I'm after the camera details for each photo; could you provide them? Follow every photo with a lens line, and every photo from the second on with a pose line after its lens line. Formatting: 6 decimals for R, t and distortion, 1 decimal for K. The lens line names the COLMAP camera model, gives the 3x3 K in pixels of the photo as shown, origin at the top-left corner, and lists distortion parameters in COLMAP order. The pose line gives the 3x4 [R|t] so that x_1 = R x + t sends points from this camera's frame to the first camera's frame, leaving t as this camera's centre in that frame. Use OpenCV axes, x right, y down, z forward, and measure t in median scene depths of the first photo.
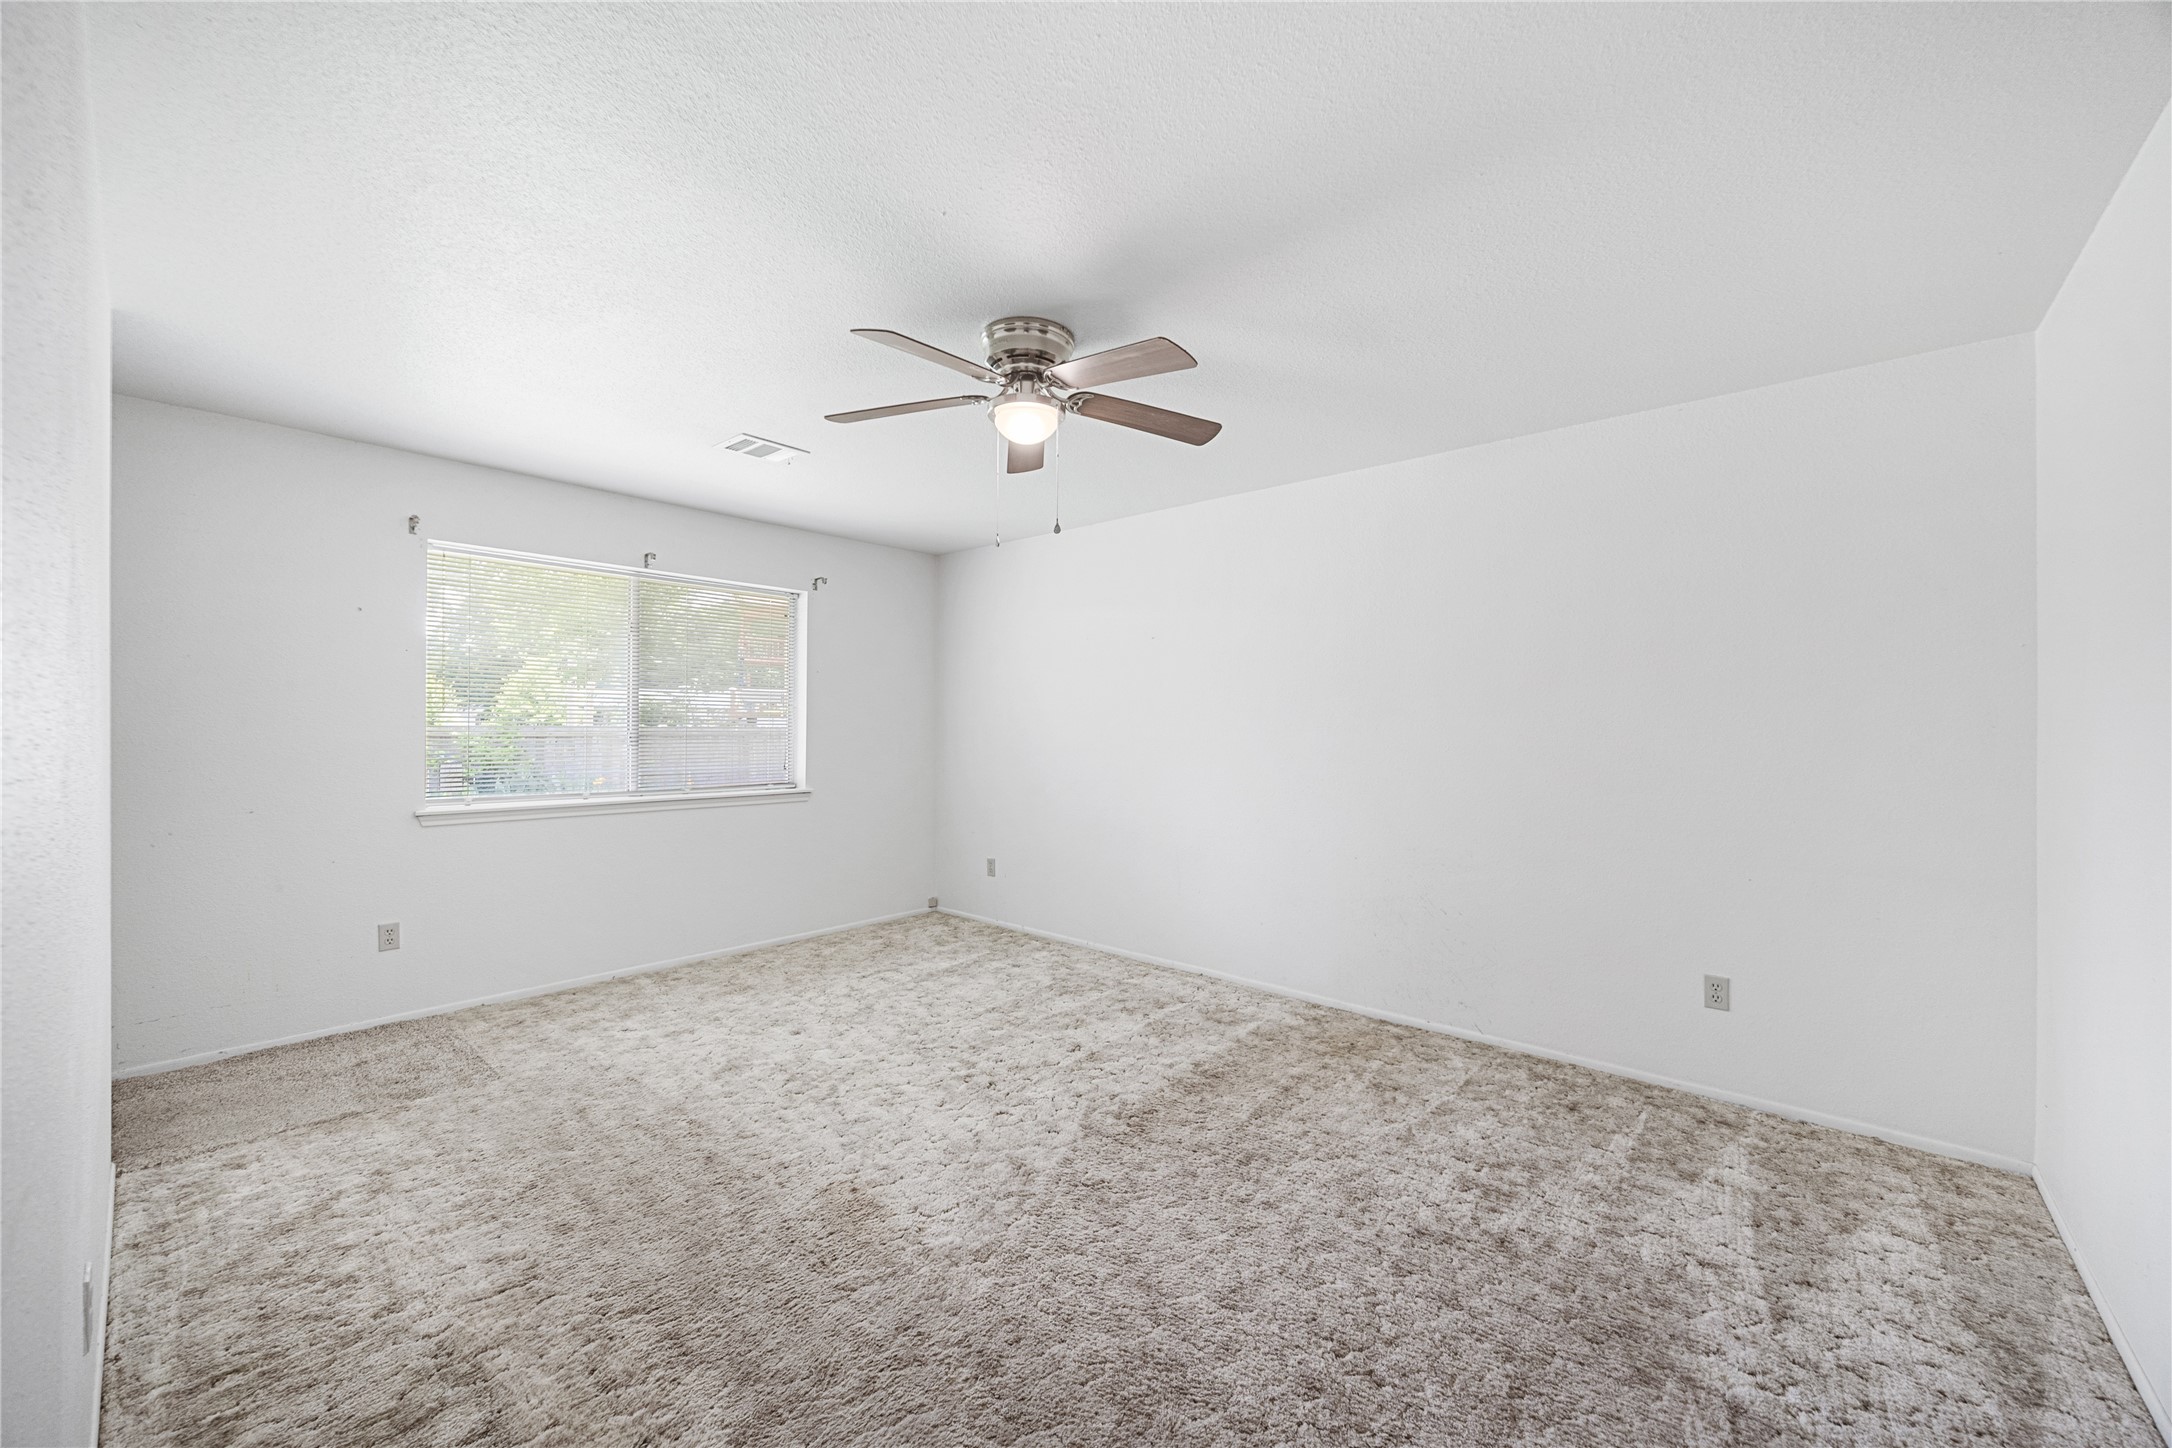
lens RADIAL K [[854.2, 0, 1088.8], [0, 854.2, 723.2], [0, 0, 1]] dist [-0.003140, 0.000392]
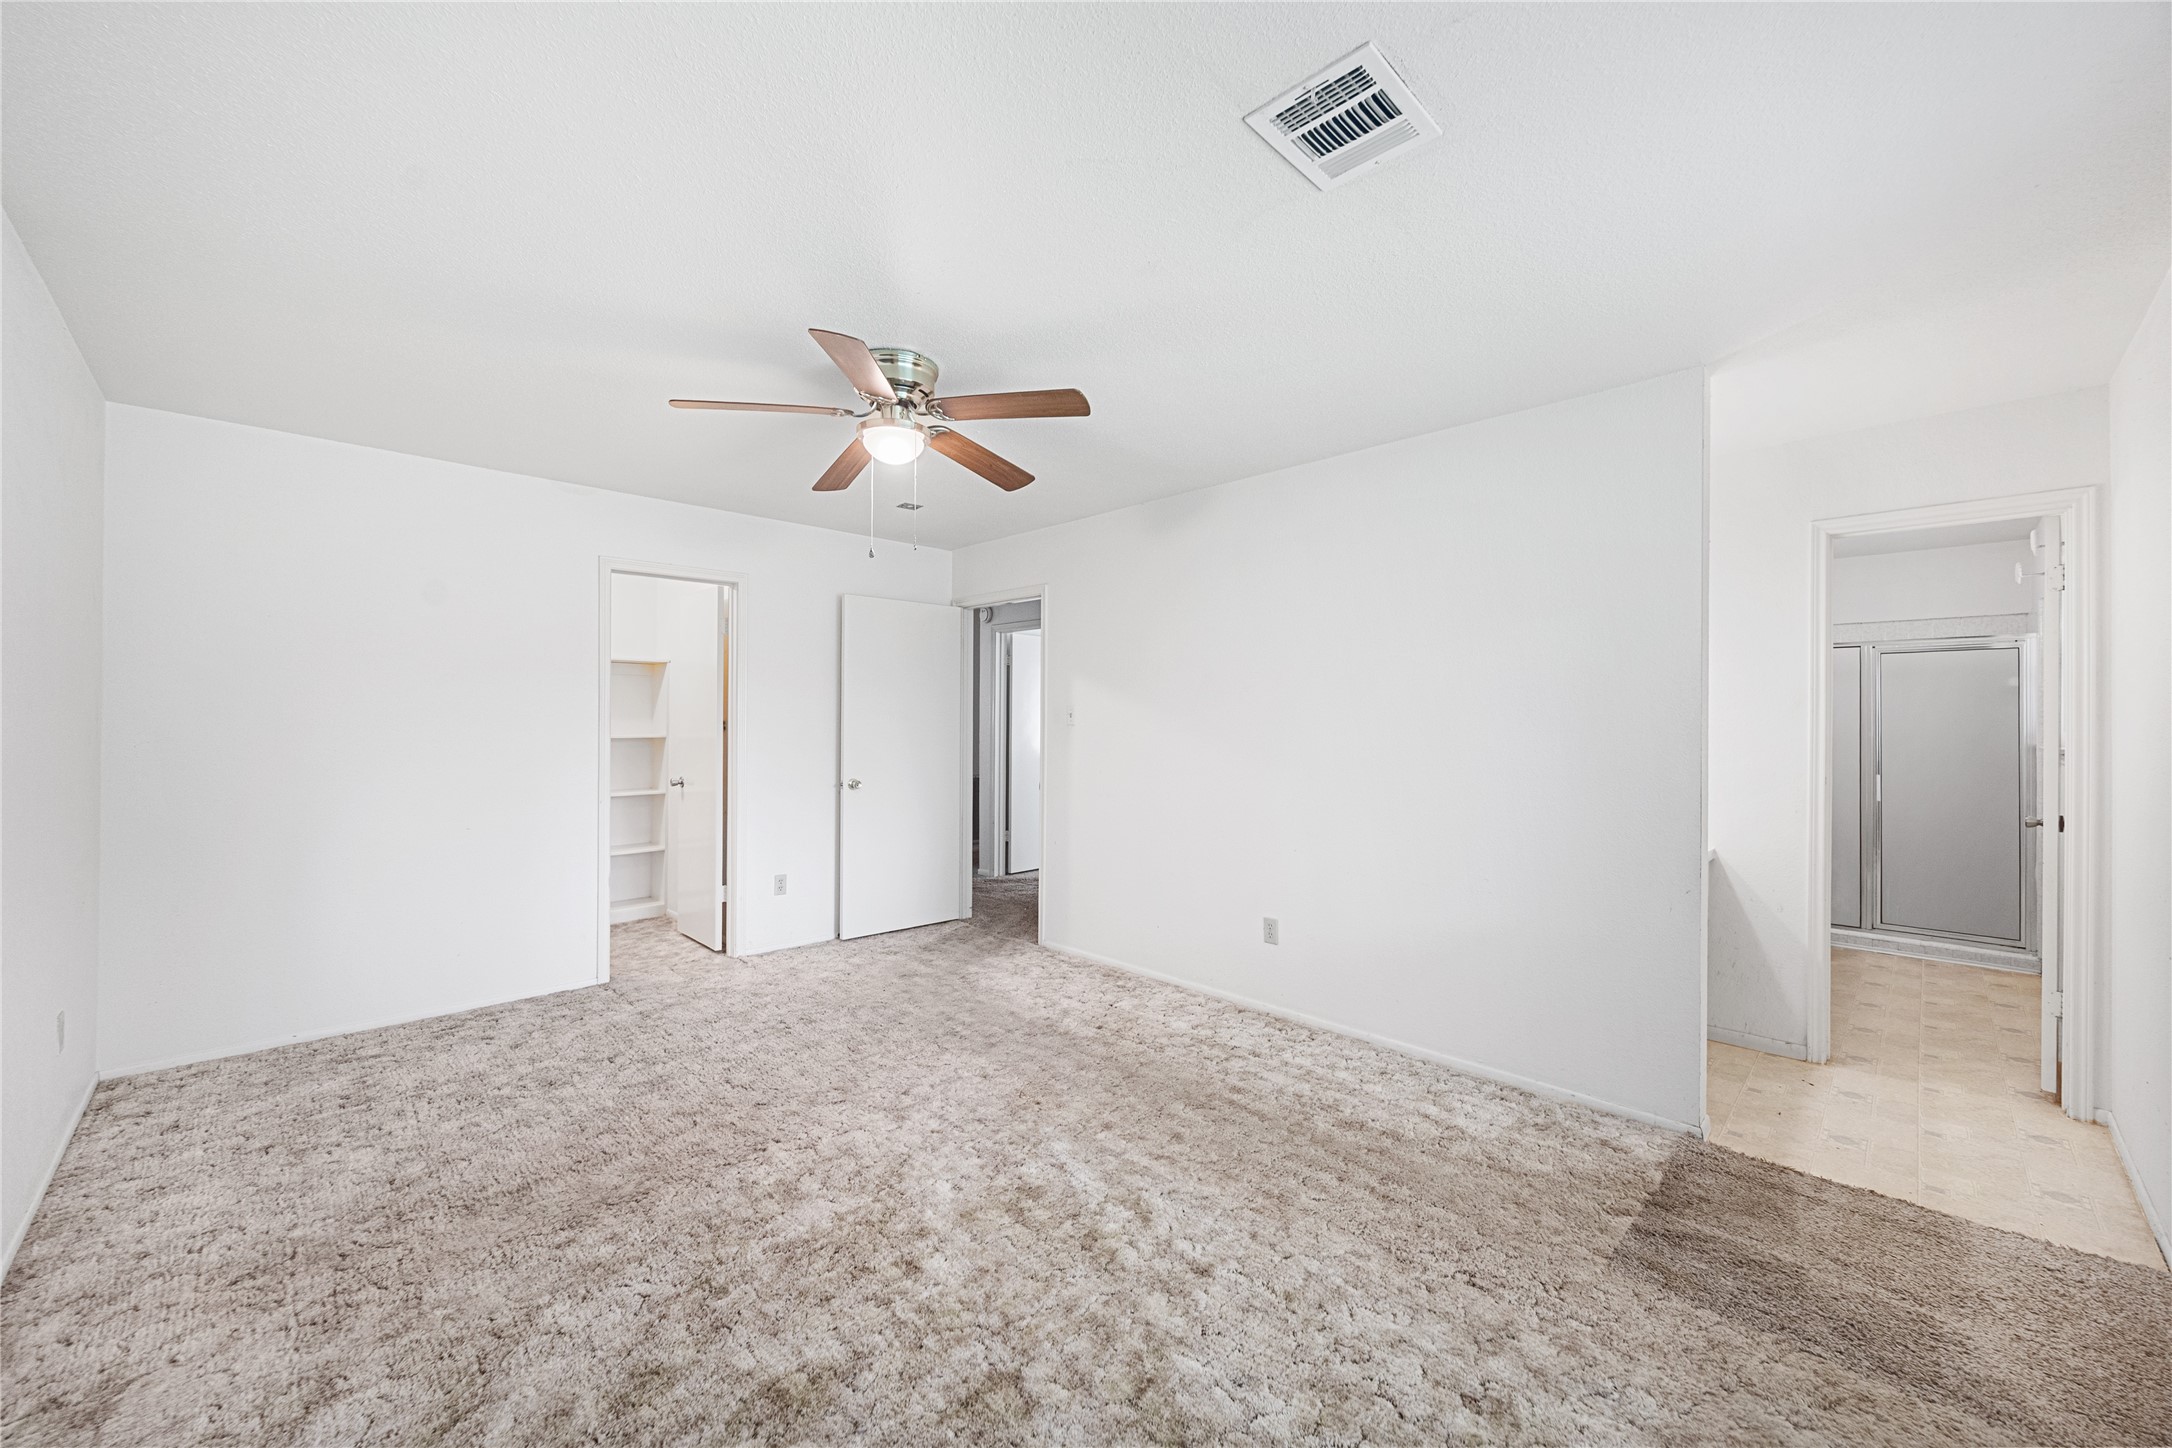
lens RADIAL K [[854.2, 0, 1082.6], [0, 854.2, 724.7], [0, 0, 1]] dist [-0.003140, 0.000392]
pose [[-0.996966, -0.012576, 0.076820, -0.392974], [-0.012700, 0.999919, -0.001116, -0.002439], [-0.076800, -0.002089, -0.997044, 2.042116]]
